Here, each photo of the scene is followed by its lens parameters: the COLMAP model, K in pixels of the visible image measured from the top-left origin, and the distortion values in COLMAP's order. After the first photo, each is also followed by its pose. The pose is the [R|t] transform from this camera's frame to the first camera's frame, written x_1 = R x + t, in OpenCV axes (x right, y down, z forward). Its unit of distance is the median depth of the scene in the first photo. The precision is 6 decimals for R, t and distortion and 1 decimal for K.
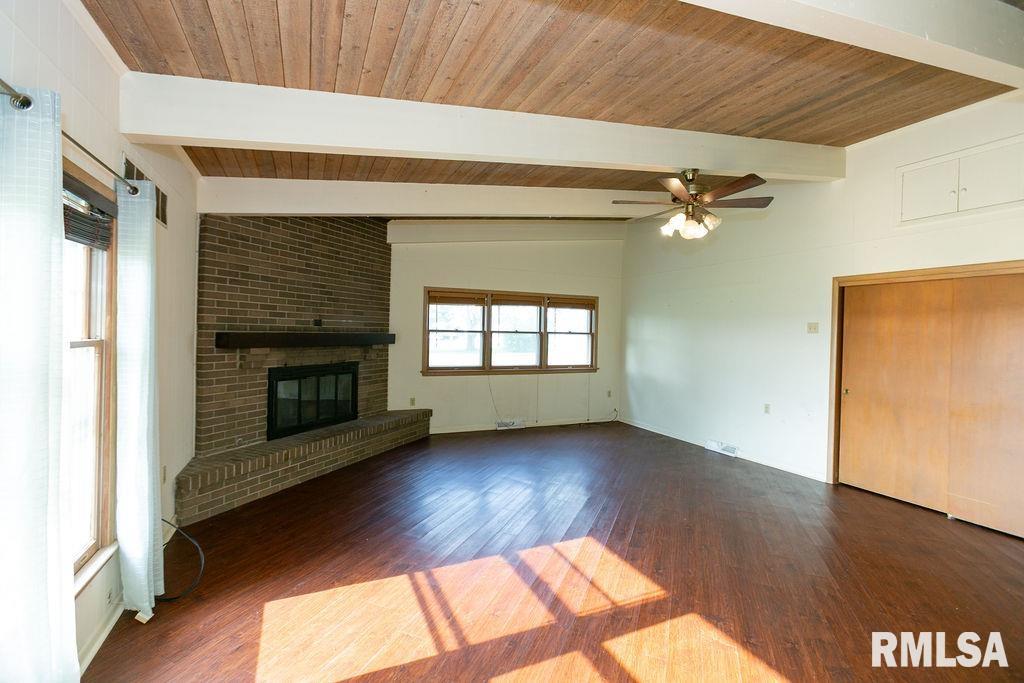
lens RADIAL K [[452.9, 0, 511.2], [0, 452.9, 331.9], [0, 0, 1]] dist [-0.026379, 0.014498]
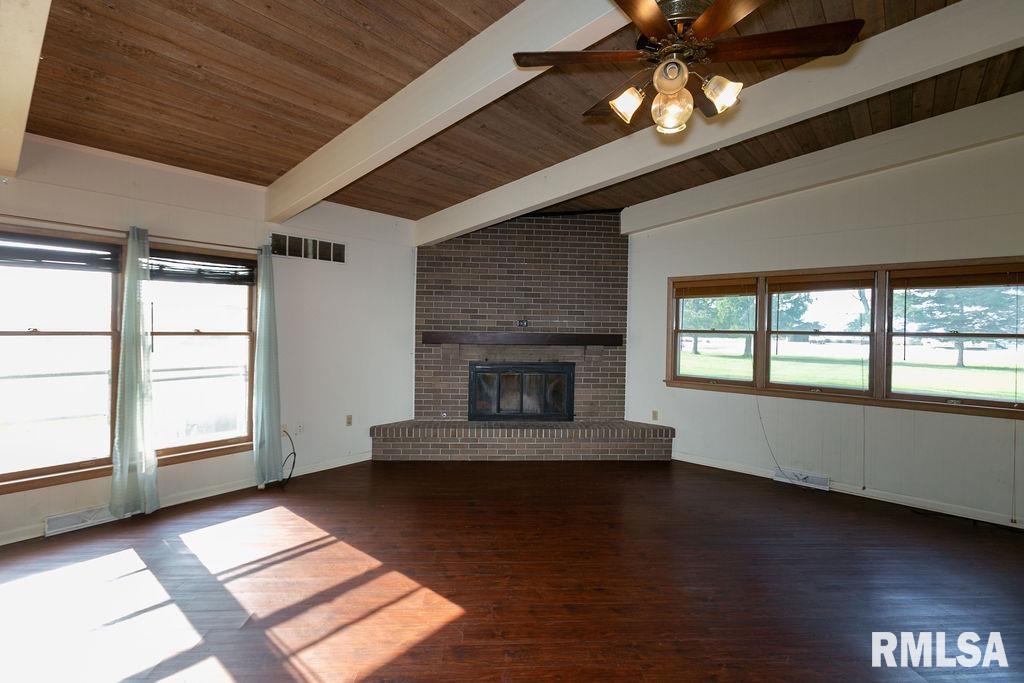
lens RADIAL K [[467.5, 0, 510.8], [0, 467.5, 331.4], [0, 0, 1]] dist [-0.034965, 0.016555]
pose [[0.431686, -0.005412, -0.902008, 0.517448], [-0.006579, 0.999937, -0.009148, 0.008668], [0.902000, 0.009884, 0.431623, 0.437658]]
